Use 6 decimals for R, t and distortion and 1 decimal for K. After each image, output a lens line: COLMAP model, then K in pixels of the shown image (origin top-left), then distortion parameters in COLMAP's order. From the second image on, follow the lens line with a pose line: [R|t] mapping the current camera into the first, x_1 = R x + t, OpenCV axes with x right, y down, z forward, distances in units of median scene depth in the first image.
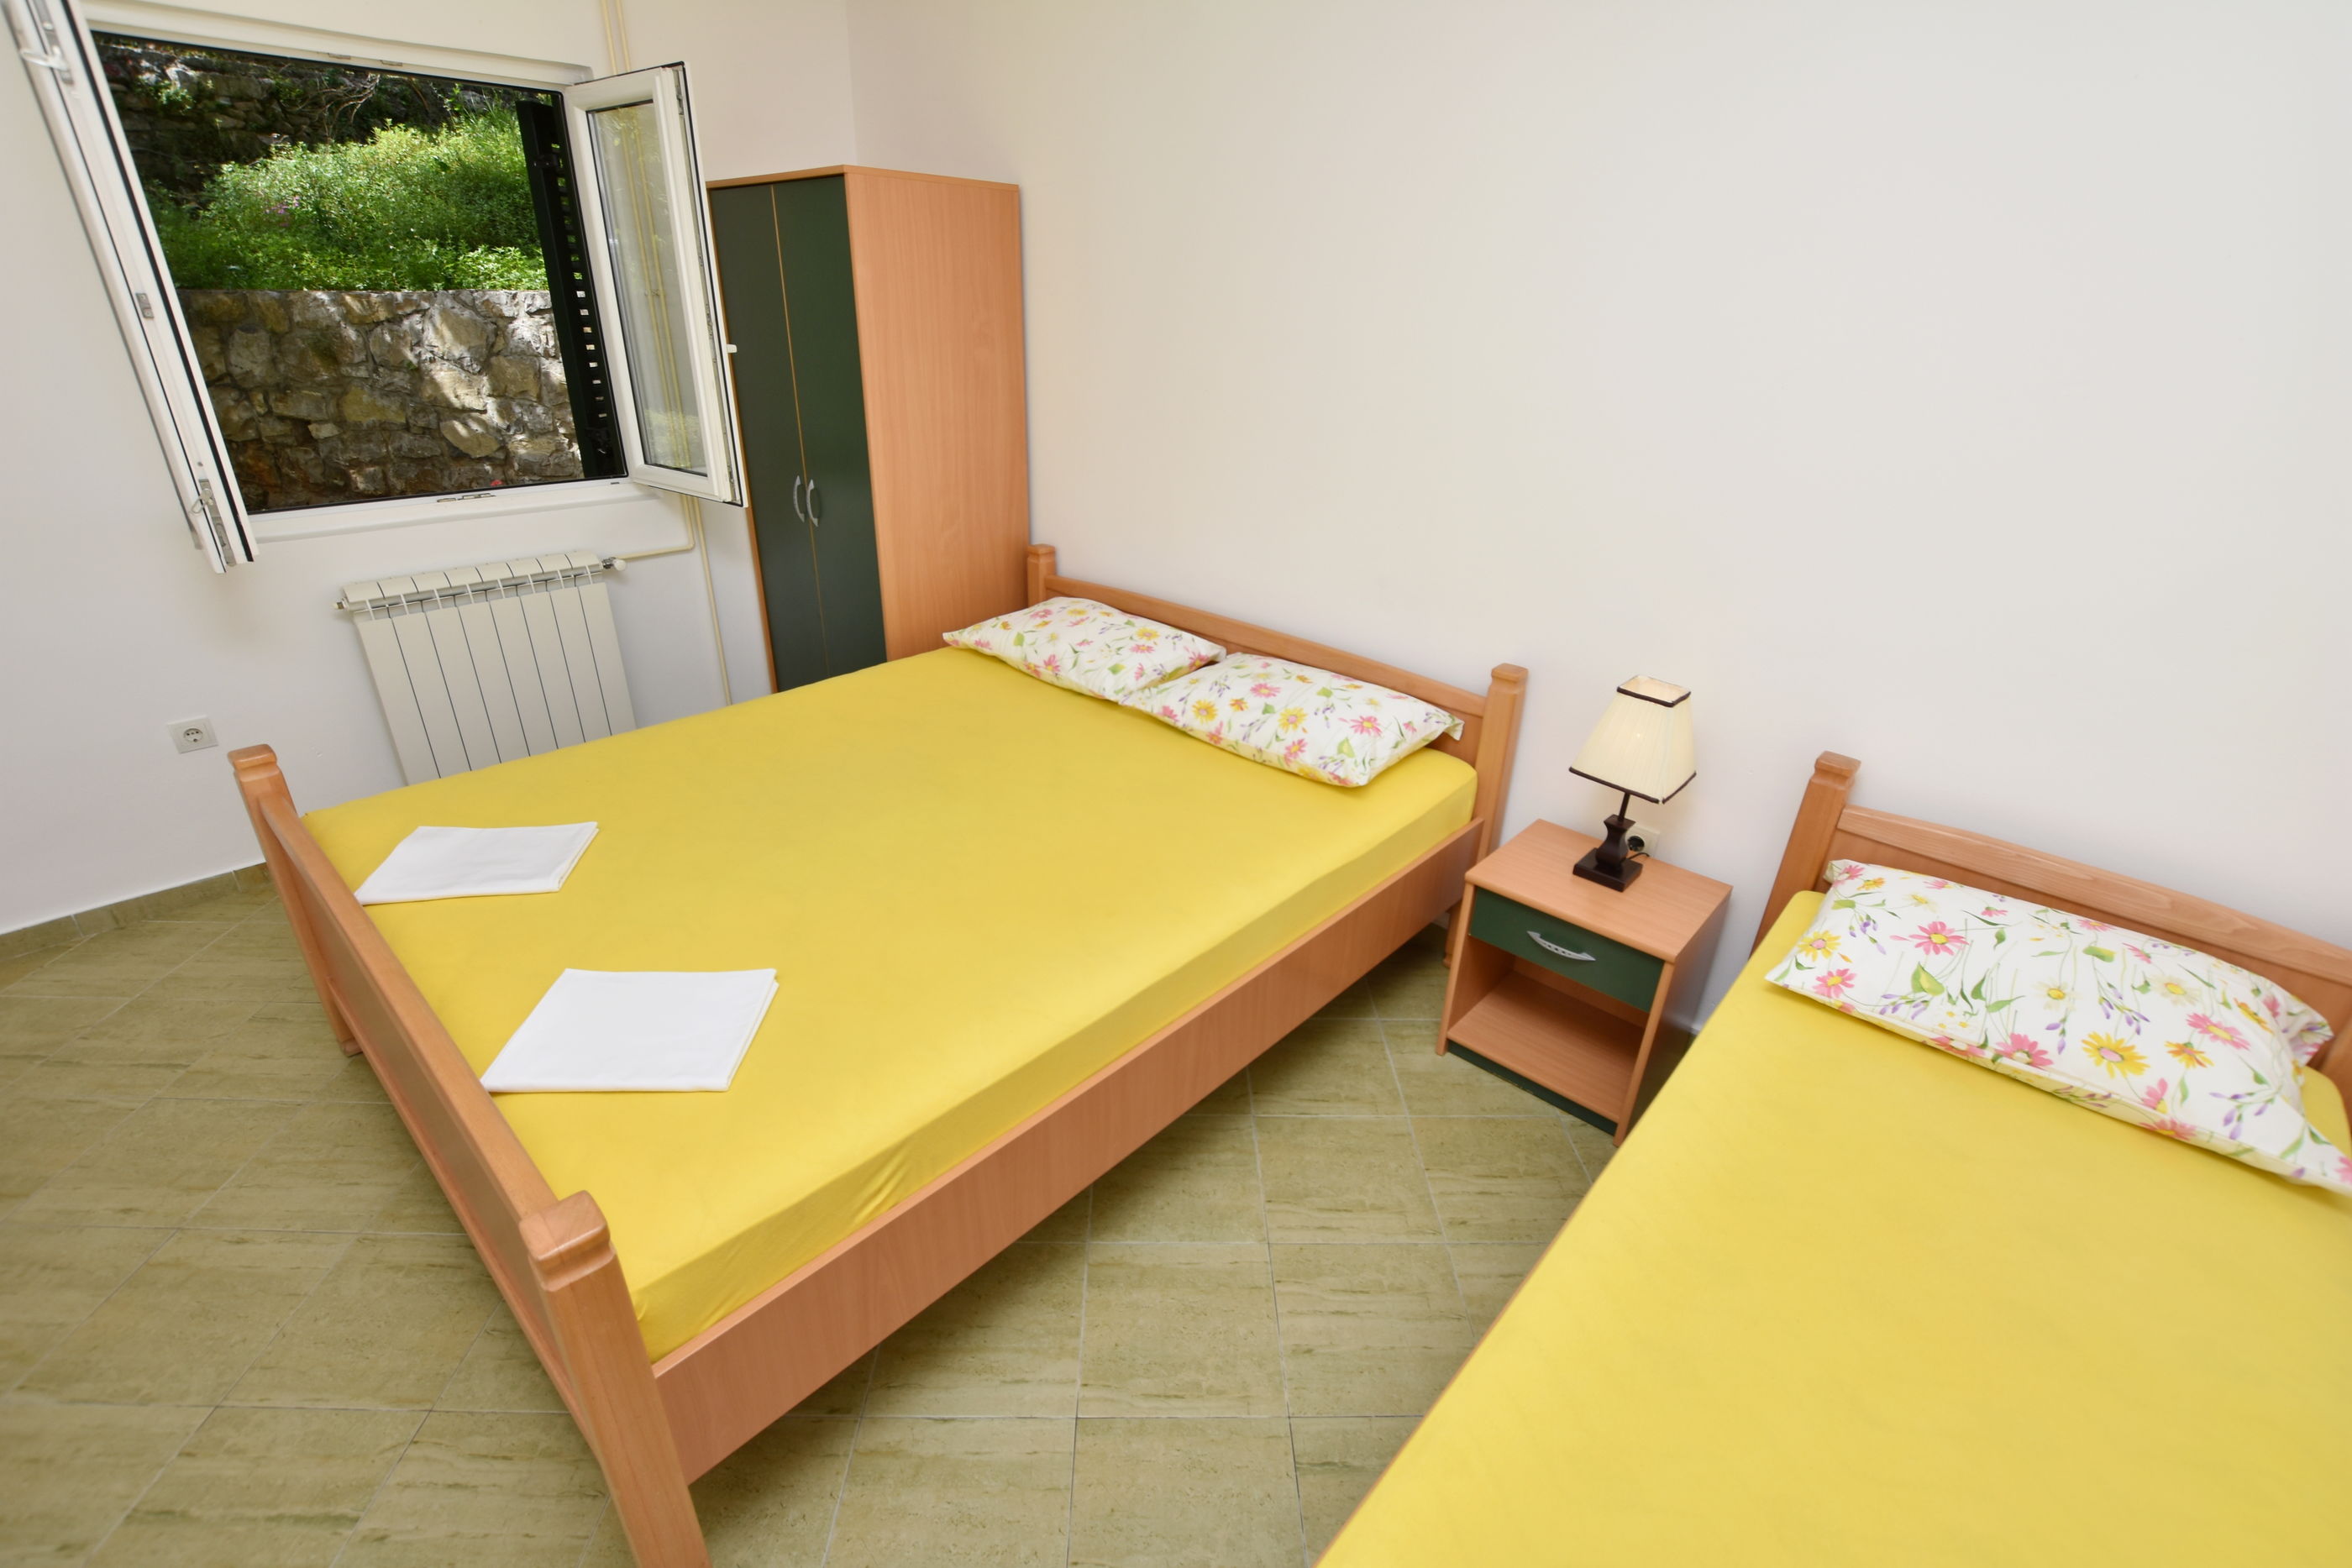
lens RADIAL K [[1035.3, 0, 1175.9], [0, 1035.3, 790.3], [0, 0, 1]] dist [-0.030428, 0.000984]
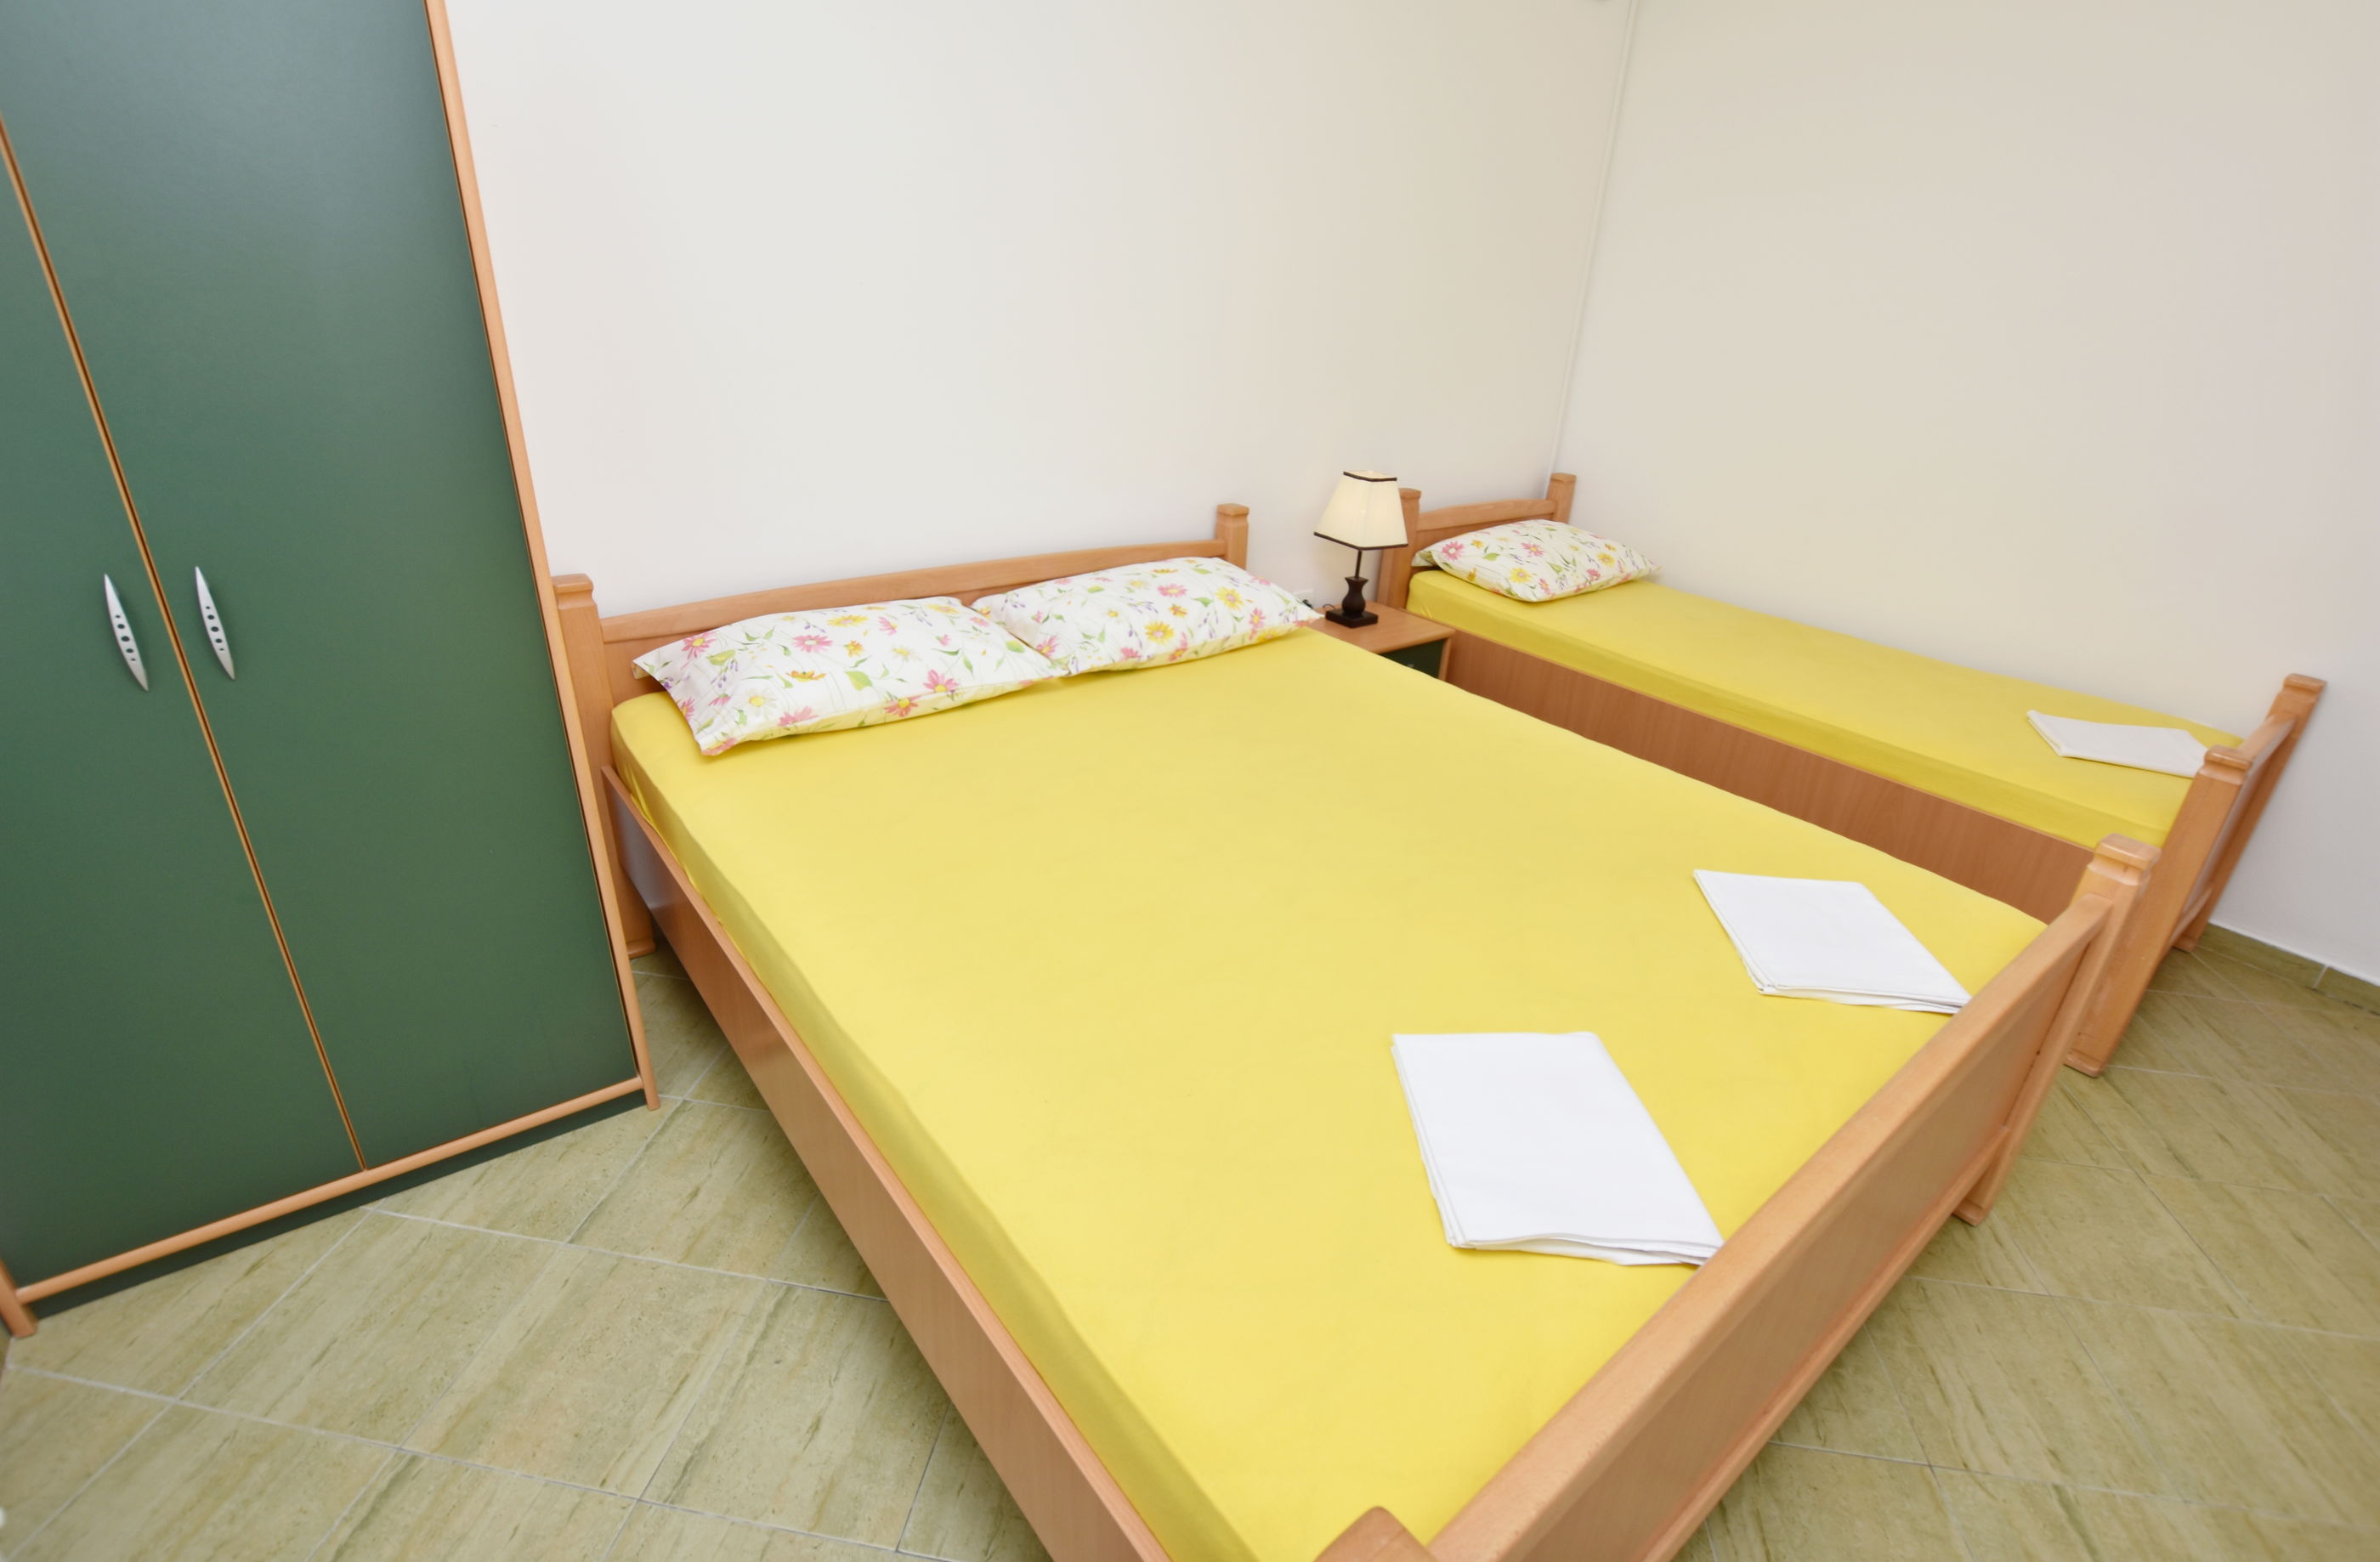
lens RADIAL K [[1099.8, 0, 1190.0], [0, 1099.8, 781.0], [0, 0, 1]] dist [-0.029571, 0.000727]
pose [[0.162698, -0.440177, 0.883048, -0.928019], [0.382619, 0.853087, 0.354746, -0.313461], [-0.909468, 0.280155, 0.307215, 0.745536]]
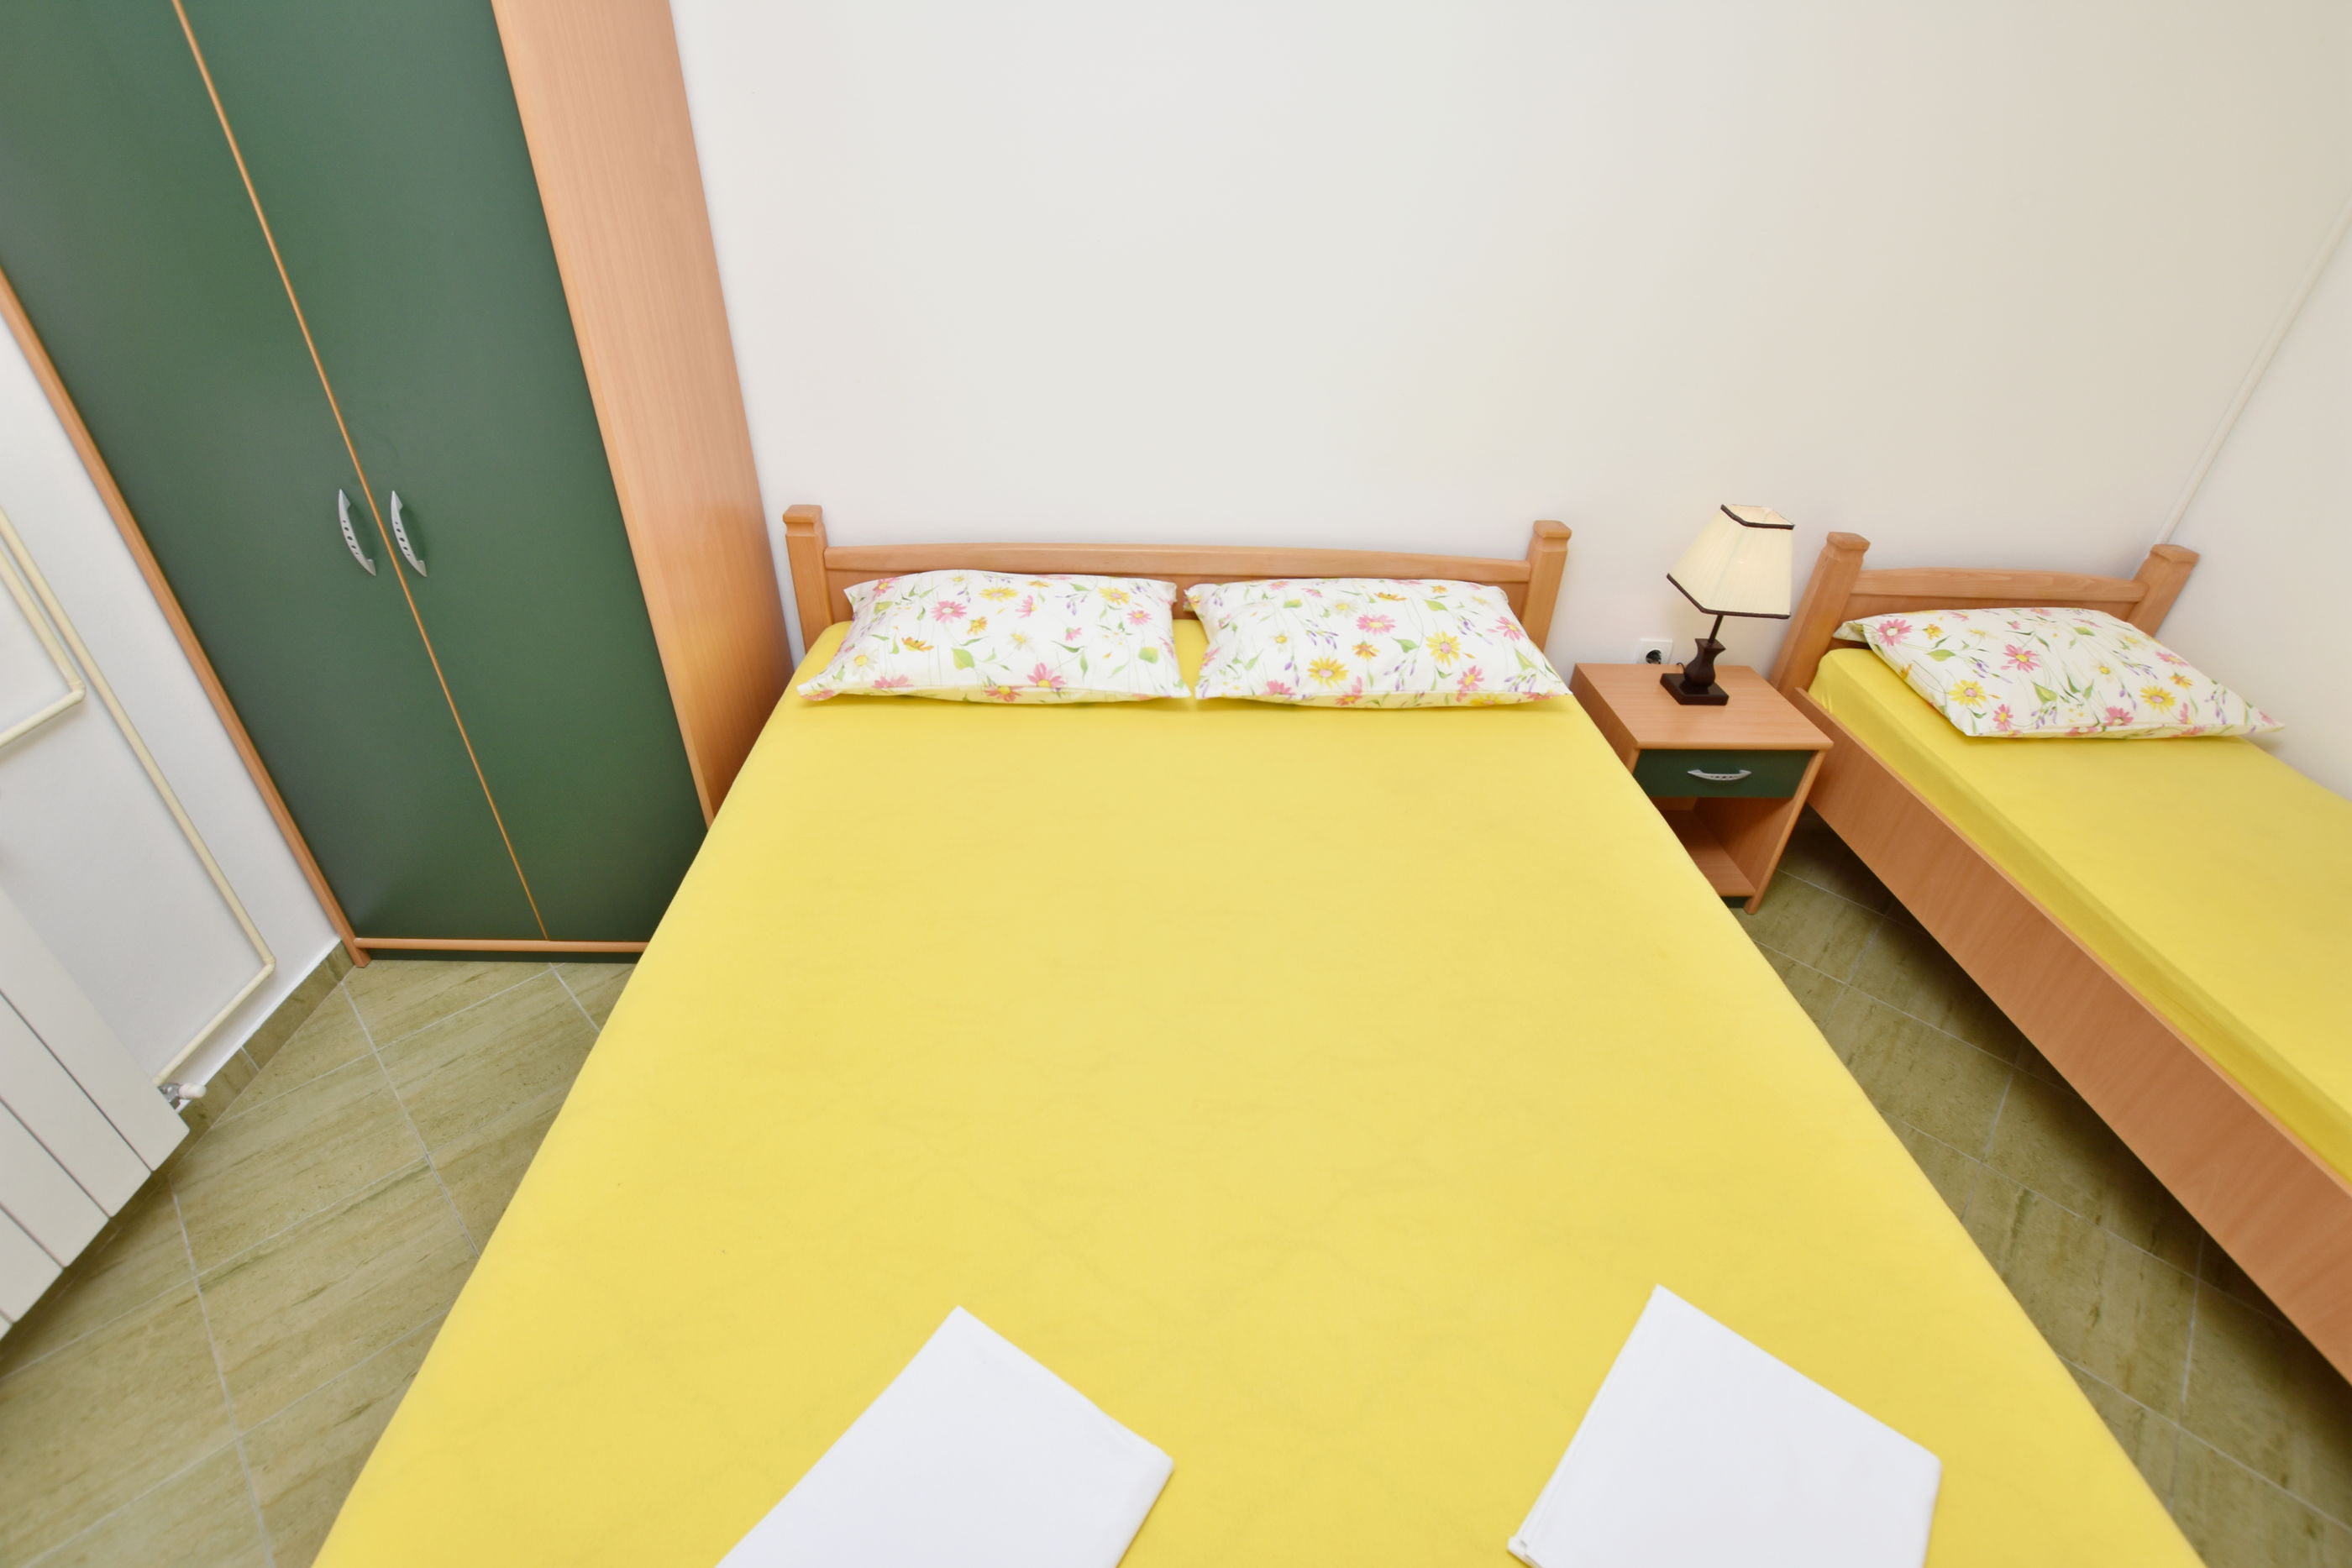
lens RADIAL K [[1035.3, 0, 1175.9], [0, 1035.3, 790.3], [0, 0, 1]] dist [-0.030428, 0.000984]
pose [[0.708436, -0.398274, 0.582663, -0.580973], [0.292345, 0.917005, 0.271360, -0.254082], [-0.642380, -0.021903, 0.766073, 0.484199]]
